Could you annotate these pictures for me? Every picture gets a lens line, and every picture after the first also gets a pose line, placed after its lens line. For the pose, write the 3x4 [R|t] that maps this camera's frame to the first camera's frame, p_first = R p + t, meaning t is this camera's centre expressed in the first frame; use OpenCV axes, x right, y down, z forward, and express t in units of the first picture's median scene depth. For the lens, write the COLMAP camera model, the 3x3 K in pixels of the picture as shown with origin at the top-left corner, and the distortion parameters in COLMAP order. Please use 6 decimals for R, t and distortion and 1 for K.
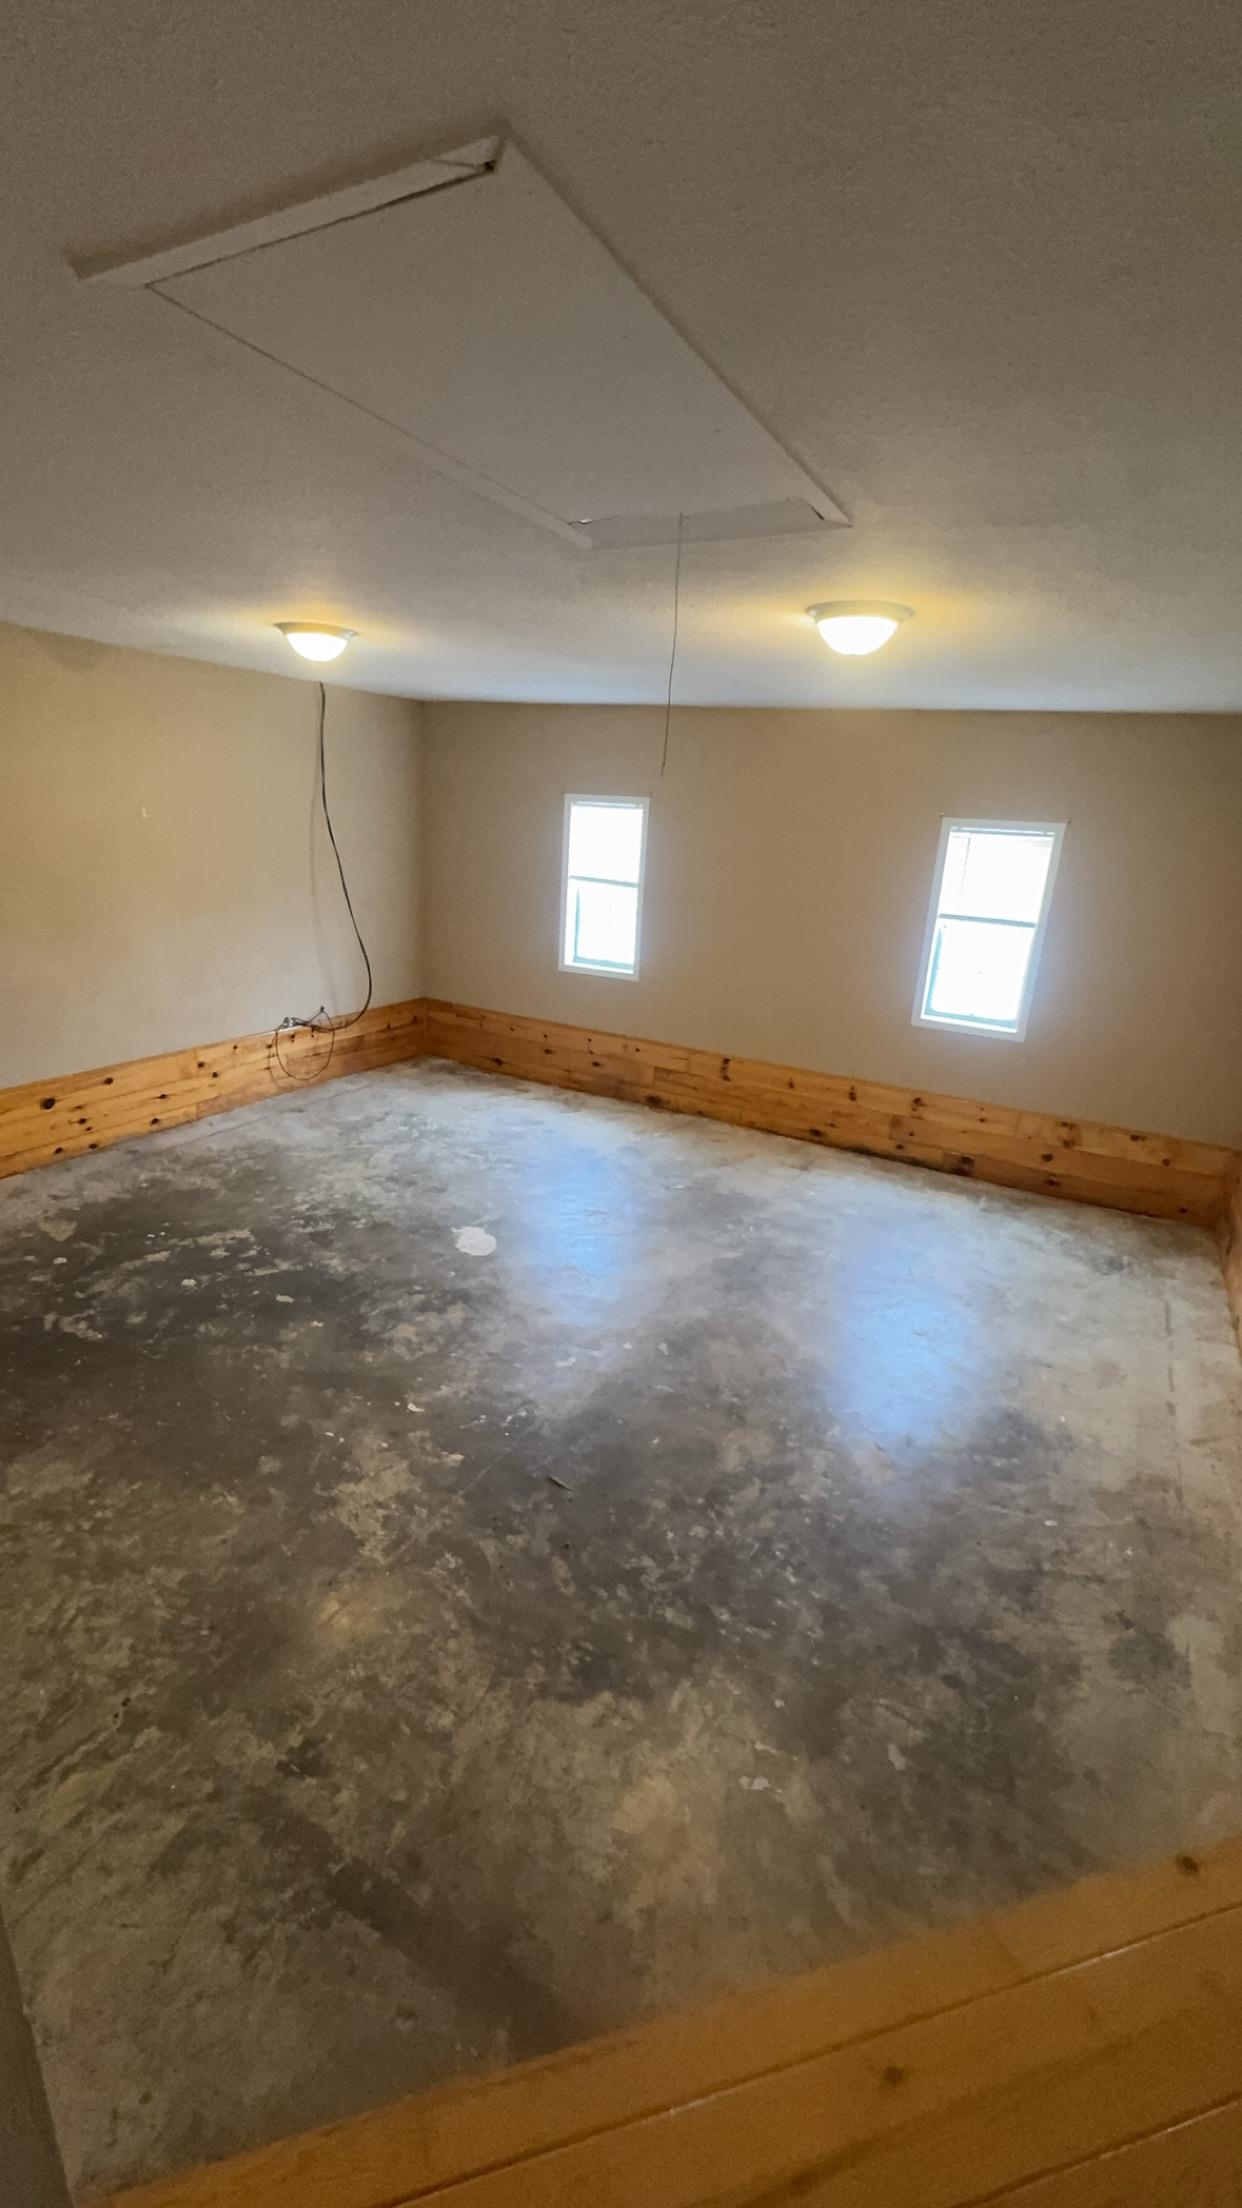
lens RADIAL K [[921.3, 0, 628.3], [0, 921.3, 1096.4], [0, 0, 1]] dist [-0.002361, 0.000659]
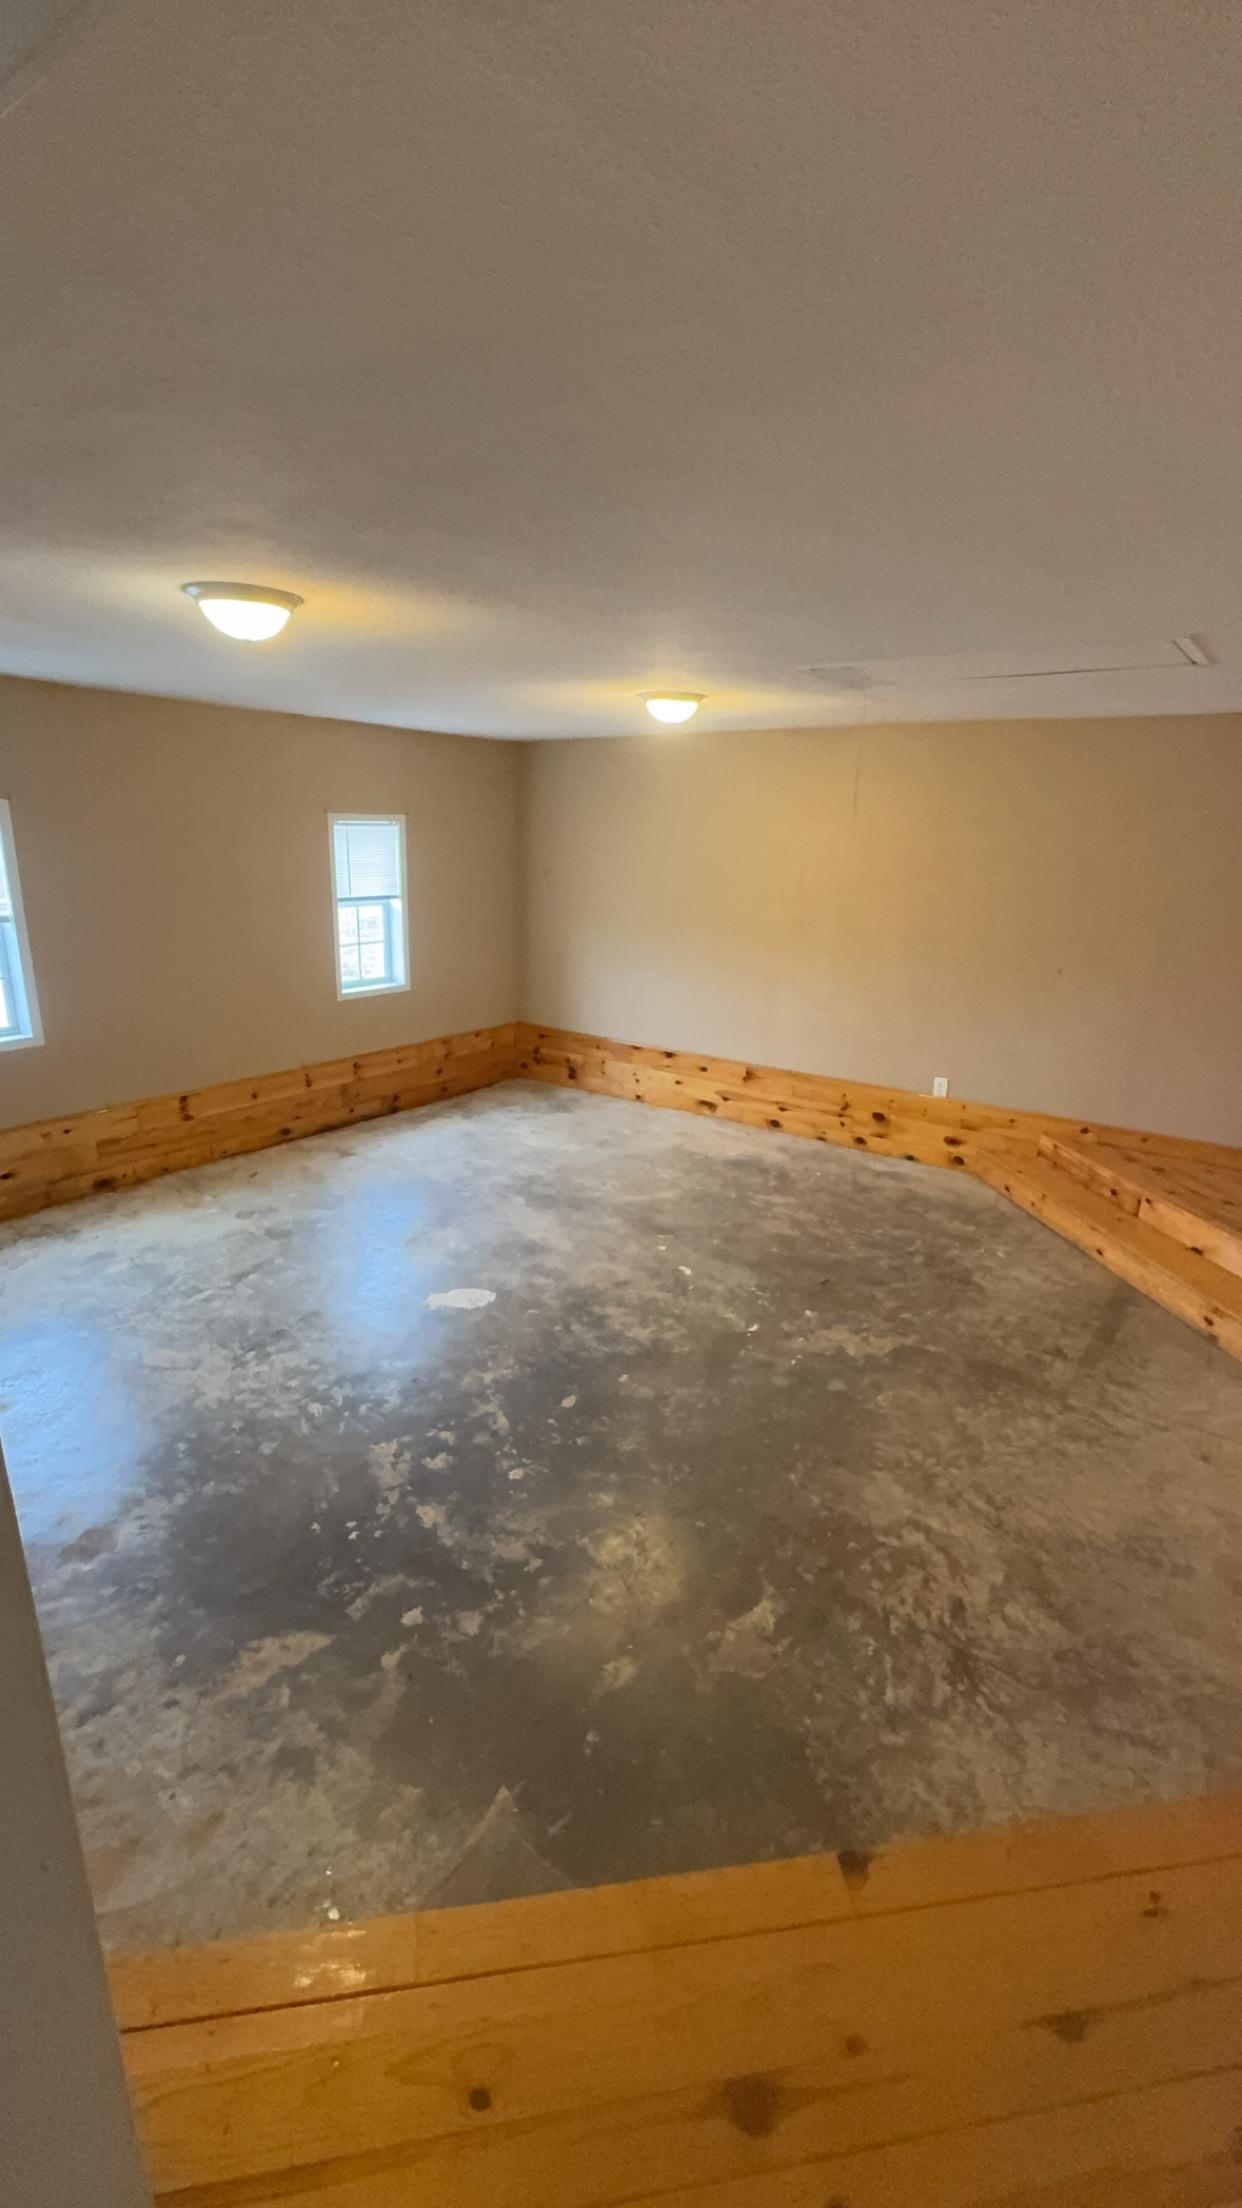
lens RADIAL K [[921.3, 0, 628.3], [0, 921.3, 1096.4], [0, 0, 1]] dist [-0.002361, 0.000659]
pose [[0.158321, -0.328878, 0.931007, -0.771125], [0.279005, 0.919374, 0.277323, -0.199202], [-0.947149, 0.215850, 0.237315, 0.470633]]
